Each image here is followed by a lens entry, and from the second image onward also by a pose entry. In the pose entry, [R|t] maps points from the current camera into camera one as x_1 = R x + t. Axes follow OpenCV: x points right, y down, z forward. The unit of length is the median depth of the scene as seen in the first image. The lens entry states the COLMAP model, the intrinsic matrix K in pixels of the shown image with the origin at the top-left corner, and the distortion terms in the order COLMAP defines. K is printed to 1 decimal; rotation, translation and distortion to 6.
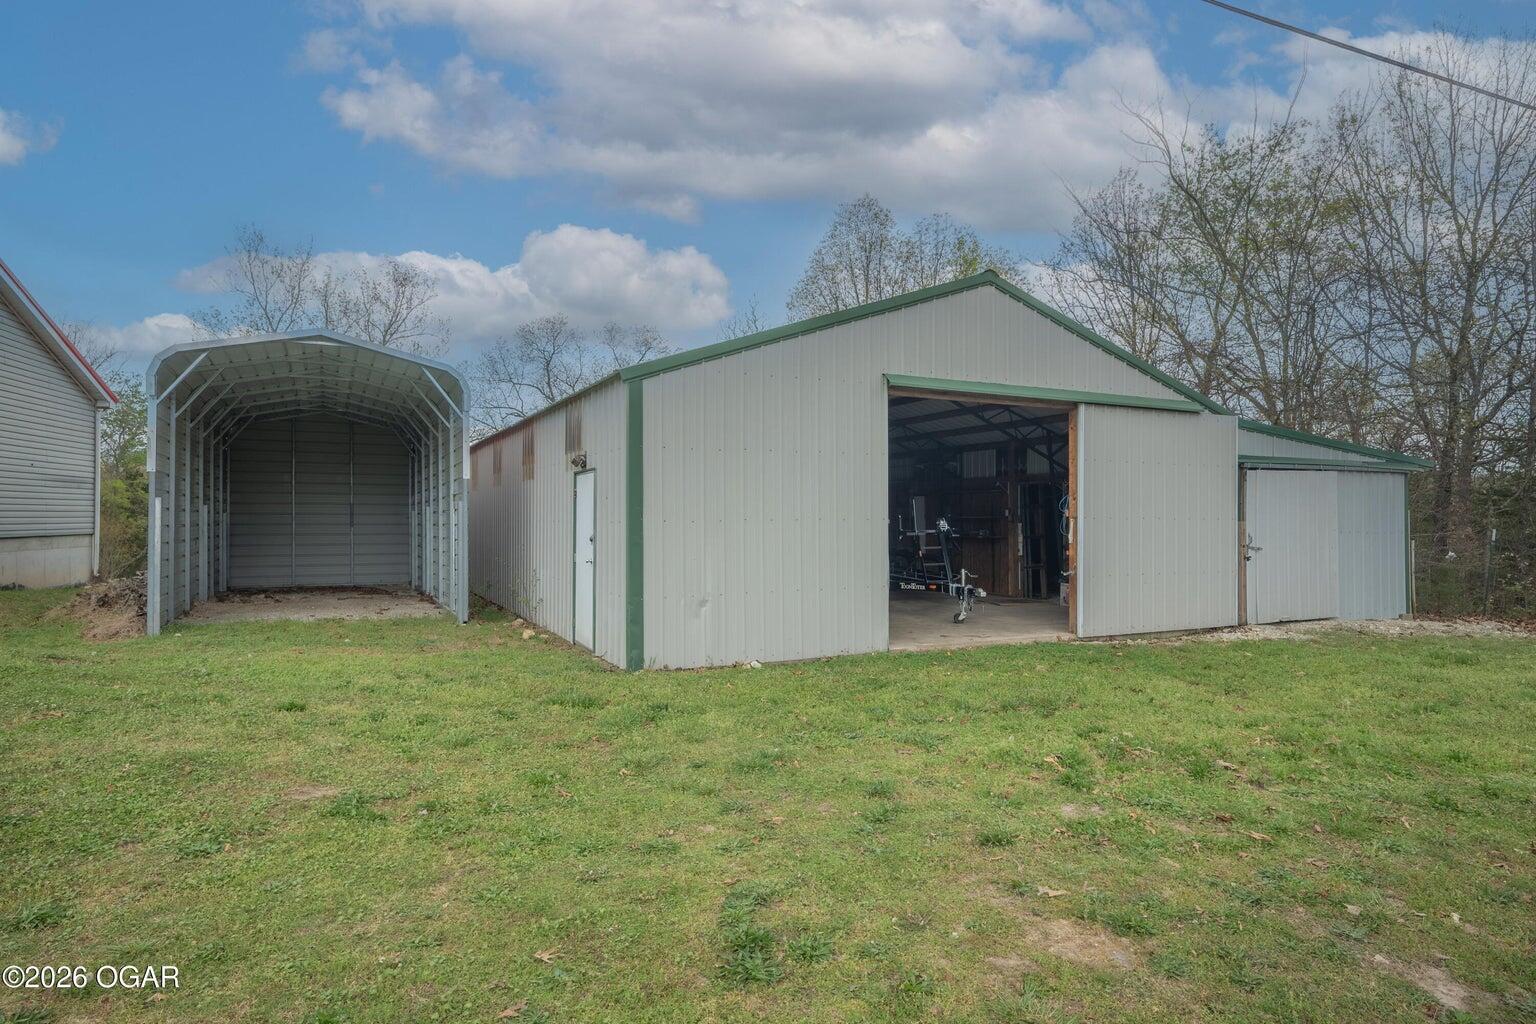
lens RADIAL K [[790.3, 0, 778.1], [0, 790.3, 510.8], [0, 0, 1]] dist [-0.000226, 0.000773]
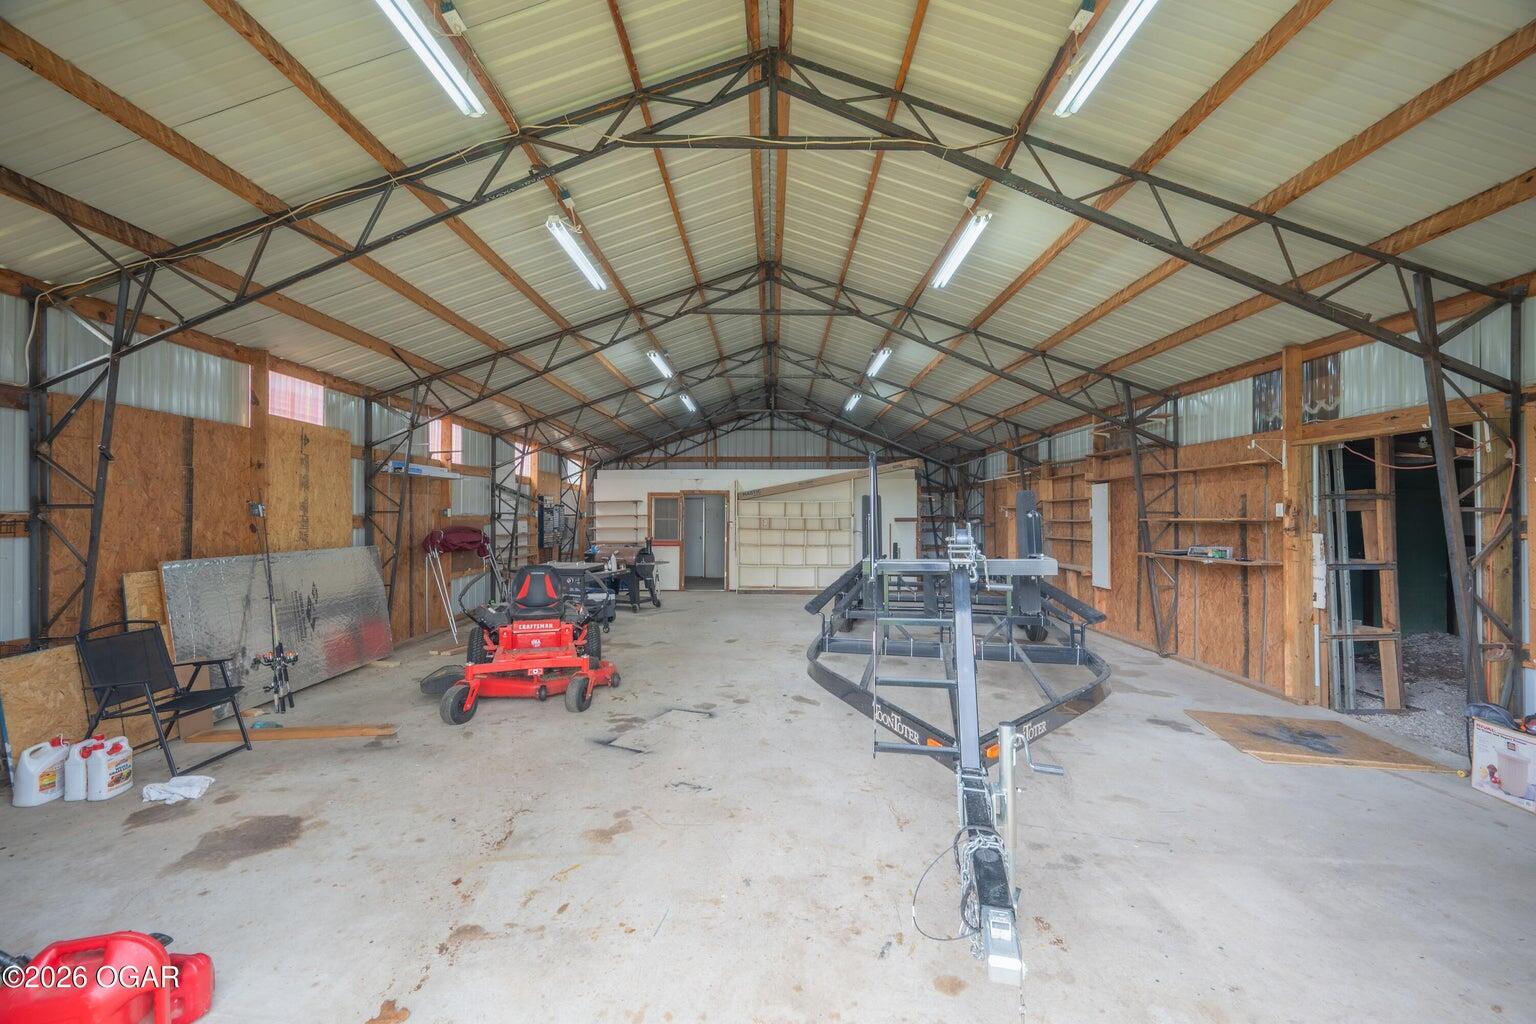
lens RADIAL K [[634.0, 0, 767.3], [0, 634.0, 513.2], [0, 0, 1]] dist [-0.000008, -0.000032]
pose [[0.916010, 0.003946, -0.401136, 0.169566], [-0.004139, 0.999991, 0.000384, 0.005251], [0.401134, 0.001308, 0.916018, 0.562360]]
